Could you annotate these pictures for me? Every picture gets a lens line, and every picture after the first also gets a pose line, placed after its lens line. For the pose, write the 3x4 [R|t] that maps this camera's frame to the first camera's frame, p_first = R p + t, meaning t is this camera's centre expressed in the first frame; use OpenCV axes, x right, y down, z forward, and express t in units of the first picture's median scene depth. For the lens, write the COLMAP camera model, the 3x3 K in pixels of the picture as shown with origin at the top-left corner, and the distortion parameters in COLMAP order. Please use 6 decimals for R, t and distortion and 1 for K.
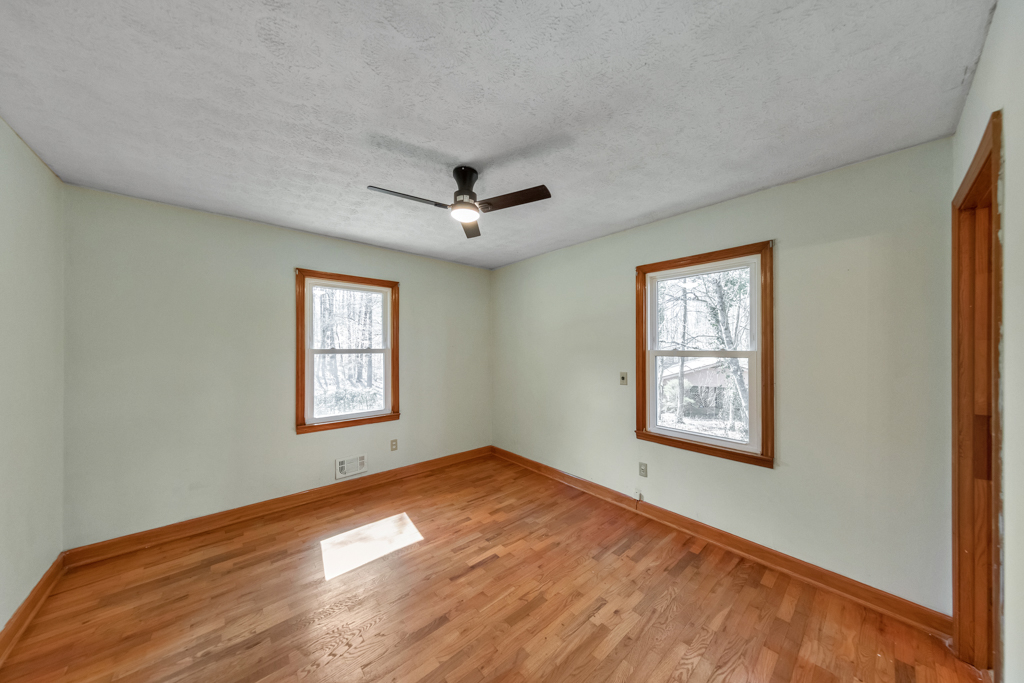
lens RADIAL K [[326.1, 0, 509.6], [0, 326.1, 348.4], [0, 0, 1]] dist [0.011521, -0.000449]
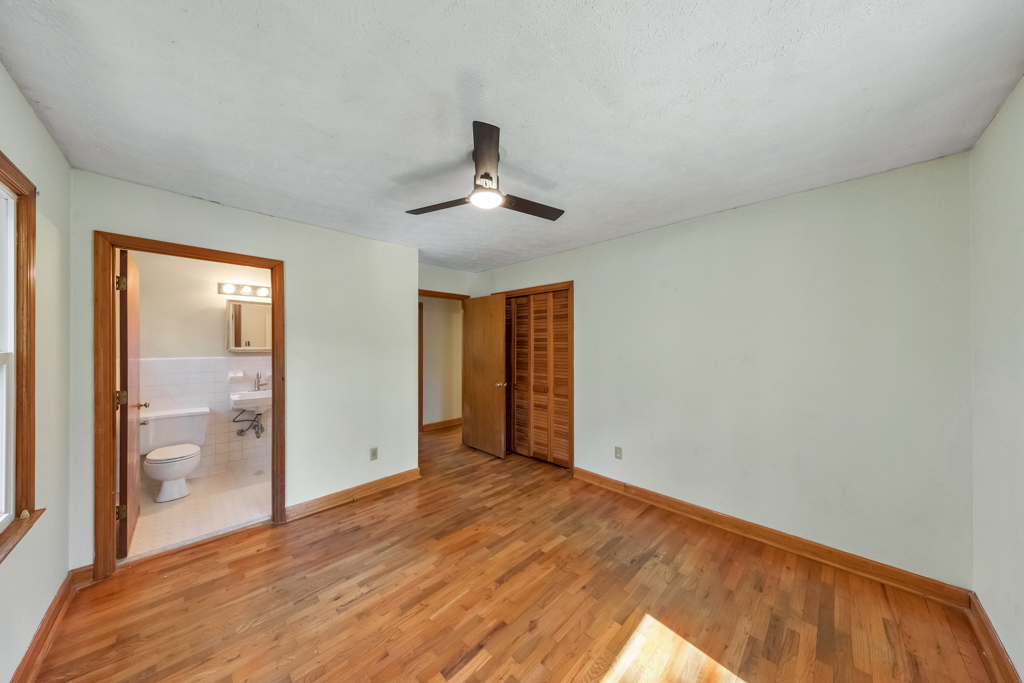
lens RADIAL K [[326.1, 0, 517.5], [0, 326.1, 344.4], [0, 0, 1]] dist [0.011521, -0.000449]
pose [[-0.996787, -0.000954, -0.080092, -0.132133], [-0.001718, 0.999954, 0.009469, -0.015749], [0.080080, 0.009576, -0.996742, 1.690445]]
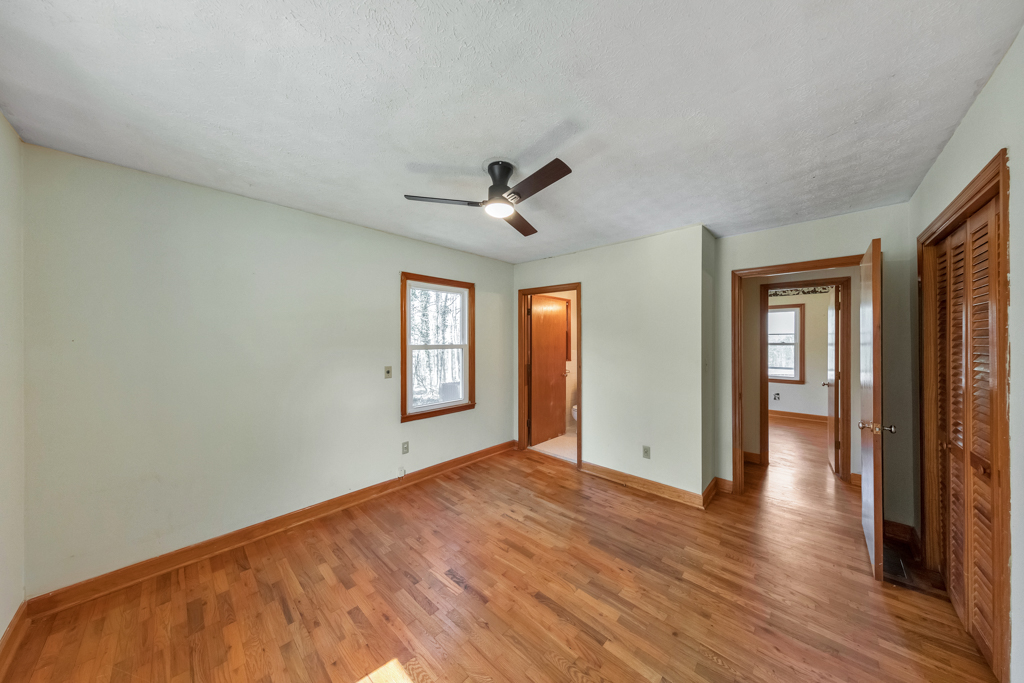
lens RADIAL K [[326.1, 0, 508.9], [0, 326.1, 343.3], [0, 0, 1]] dist [0.011521, -0.000449]
pose [[-0.092053, -0.008895, 0.995714, -0.991960], [0.004076, 0.999948, 0.009309, -0.013730], [-0.995746, 0.004915, -0.092012, 0.939074]]
